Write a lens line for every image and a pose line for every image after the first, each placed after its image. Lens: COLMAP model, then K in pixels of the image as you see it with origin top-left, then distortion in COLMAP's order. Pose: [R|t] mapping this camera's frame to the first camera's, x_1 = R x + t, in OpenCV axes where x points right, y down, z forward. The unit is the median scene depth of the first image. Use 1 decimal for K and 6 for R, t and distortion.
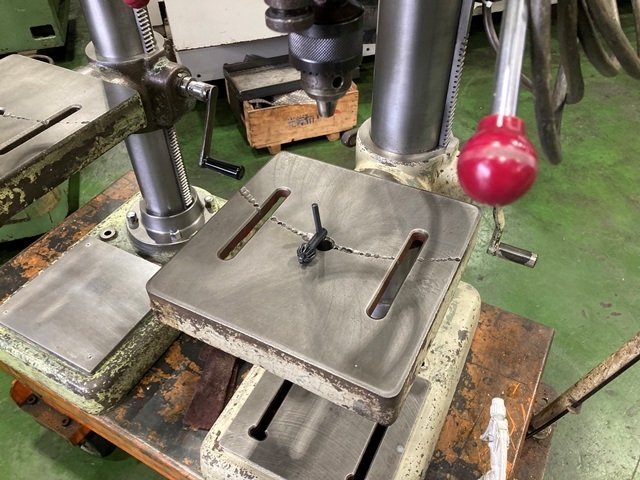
lens RADIAL K [[533.1, 0, 325.1], [0, 533.1, 239.1], [0, 0, 1]] dist [0.035668, -0.002117]
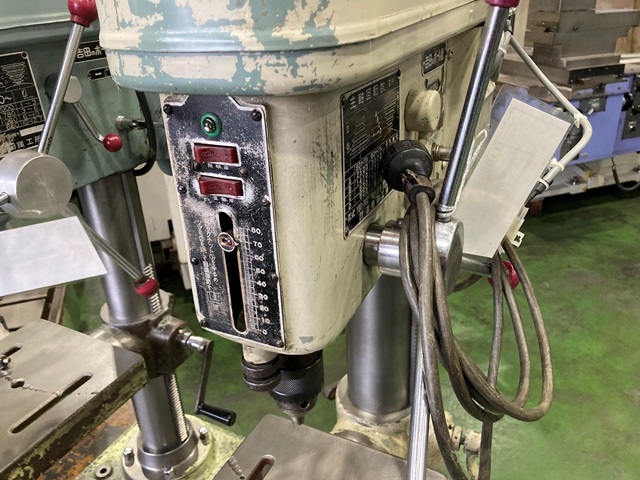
lens RADIAL K [[536.8, 0, 319.7], [0, 536.8, 236.4], [0, 0, 1]] dist [0.066892, -0.076717]
pose [[0.999121, -0.041246, -0.007485, 0.039762], [0.036929, 0.950513, -0.308481, -0.132358], [0.019838, 0.307934, 0.951201, -0.144014]]
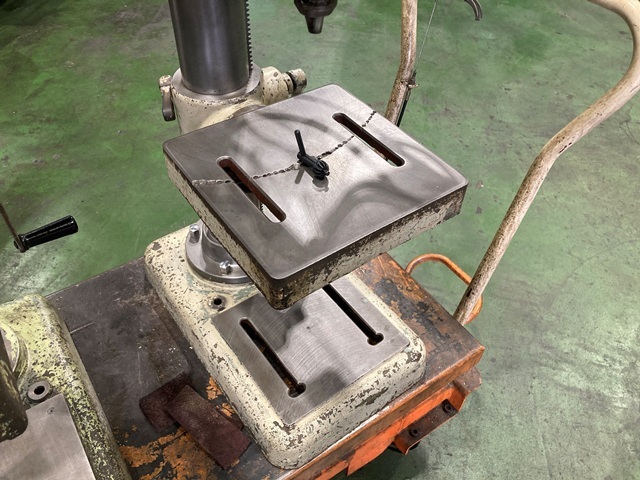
lens RADIAL K [[533.0, 0, 320.0], [0, 533.0, 240.0], [0, 0, 1]] dist [0.041678, -0.014362]
pose [[0.454824, -0.618606, 0.640673, -0.536146], [0.594716, 0.746449, 0.298541, -0.126205], [-0.662909, 0.245235, 0.707398, 0.150394]]
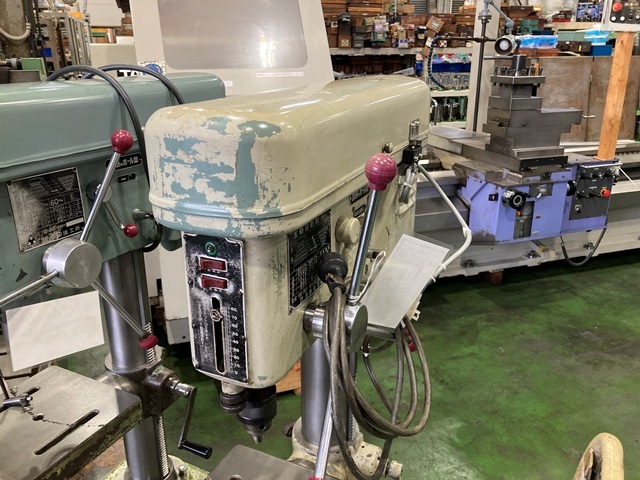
lens RADIAL K [[536.8, 0, 319.7], [0, 536.8, 236.4], [0, 0, 1]] dist [0.066892, -0.076717]
pose [[0.999682, -0.006283, 0.024427, 0.083676], [0.015691, 0.913179, -0.407257, -0.064976], [-0.019748, 0.407511, 0.912987, -0.437824]]
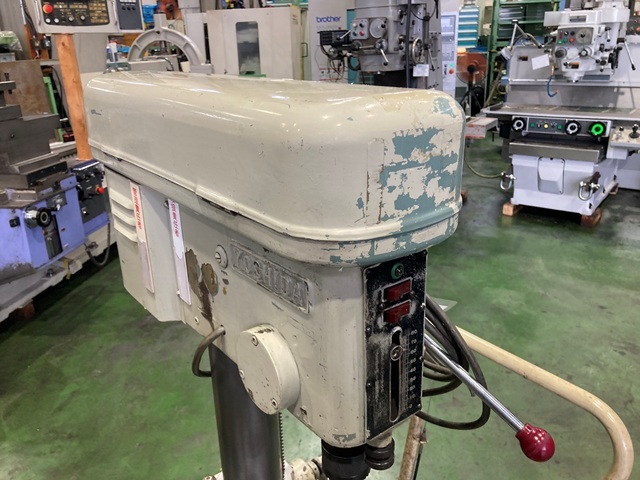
lens RADIAL K [[538.1, 0, 320.0], [0, 538.1, 240.0], [0, 0, 1]] dist [0.032198, -0.007578]
pose [[0.435772, -0.314195, 0.843436, -0.539273], [0.637224, 0.769502, -0.042576, -0.392870], [-0.635648, 0.556011, 0.535540, -0.051323]]
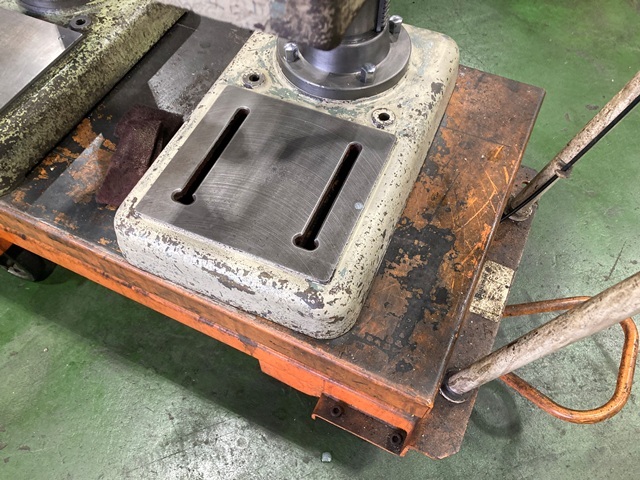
lens RADIAL K [[533.0, 0, 320.0], [0, 533.0, 240.0], [0, 0, 1]] dist [0.041678, -0.014362]
pose [[0.998443, -0.037857, 0.040972, 0.040247], [0.027848, 0.974666, 0.221925, 0.228593], [-0.048336, -0.220438, 0.974203, 0.174918]]
